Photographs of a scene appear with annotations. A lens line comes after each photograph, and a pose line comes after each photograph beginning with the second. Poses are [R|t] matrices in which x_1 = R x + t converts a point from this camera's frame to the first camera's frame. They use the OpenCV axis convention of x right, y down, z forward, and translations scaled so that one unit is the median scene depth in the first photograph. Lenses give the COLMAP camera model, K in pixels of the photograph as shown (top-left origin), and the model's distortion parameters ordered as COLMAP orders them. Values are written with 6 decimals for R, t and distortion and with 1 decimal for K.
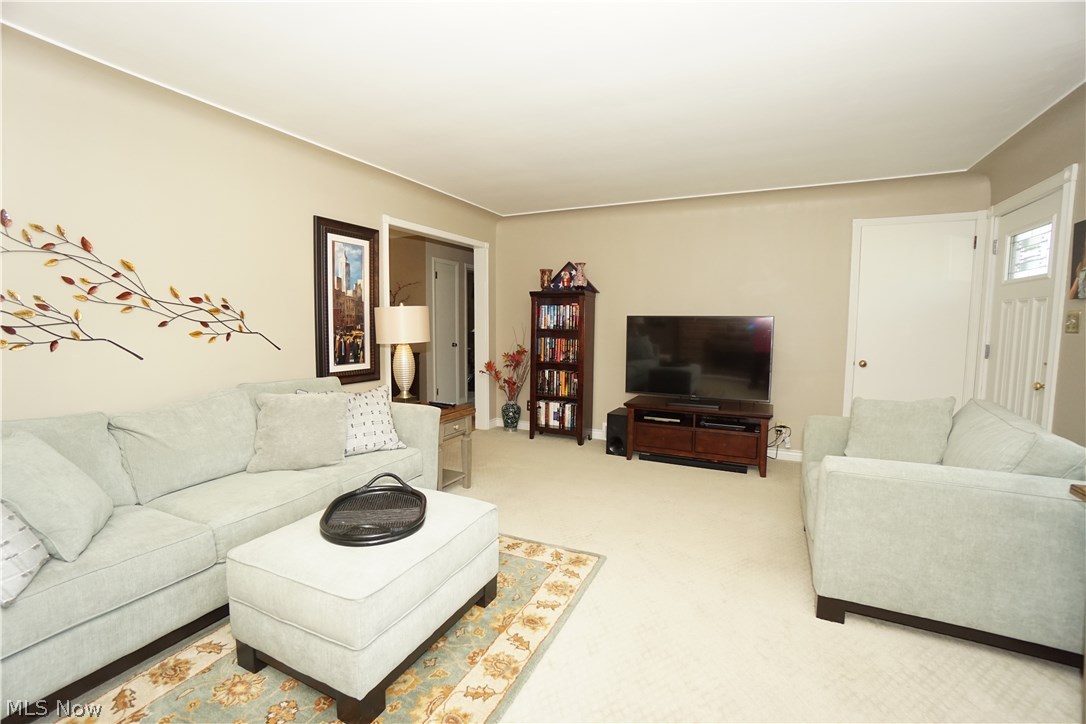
lens RADIAL K [[476.1, 0, 536.5], [0, 476.1, 356.7], [0, 0, 1]] dist [-0.045267, 0.014974]
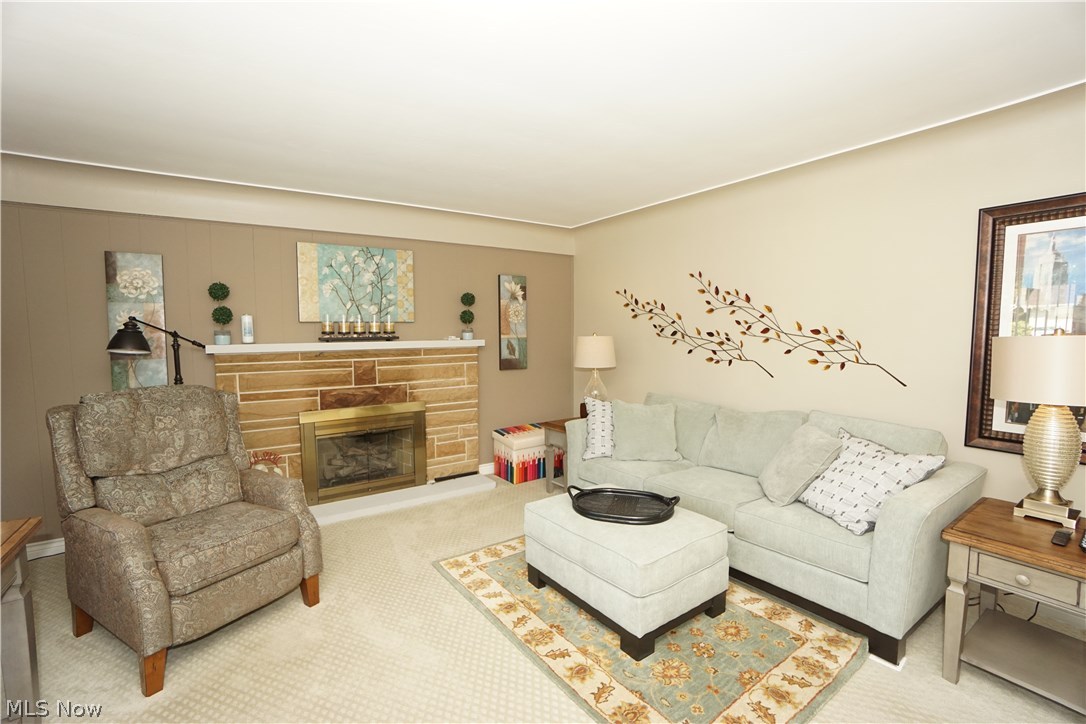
lens RADIAL K [[476.1, 0, 532.4], [0, 476.1, 367.5], [0, 0, 1]] dist [-0.045267, 0.014974]
pose [[-0.491827, 0.053487, -0.869048, 0.730441], [-0.072448, 0.992136, 0.102064, -0.121017], [0.867673, 0.113159, -0.484085, 1.144047]]
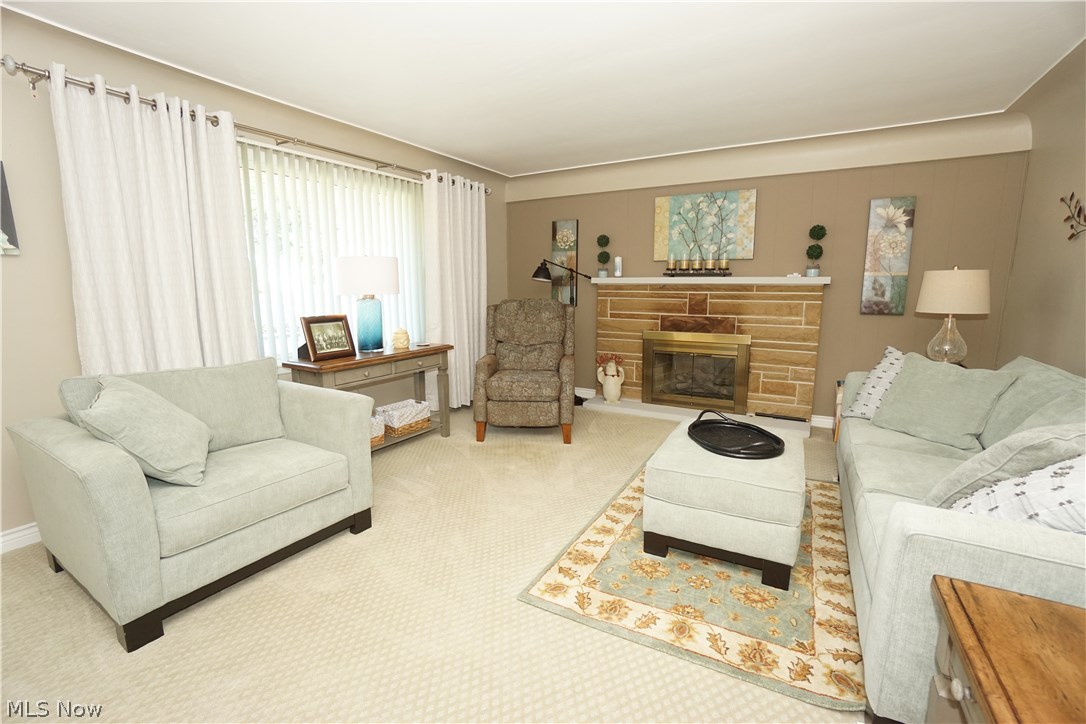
lens RADIAL K [[476.1, 0, 544.0], [0, 476.1, 363.8], [0, 0, 1]] dist [-0.045267, 0.014974]
pose [[-0.998333, -0.024374, 0.052323, 0.083699], [-0.010709, 0.968944, 0.247048, -0.125140], [-0.056719, 0.246076, -0.967590, 1.812567]]
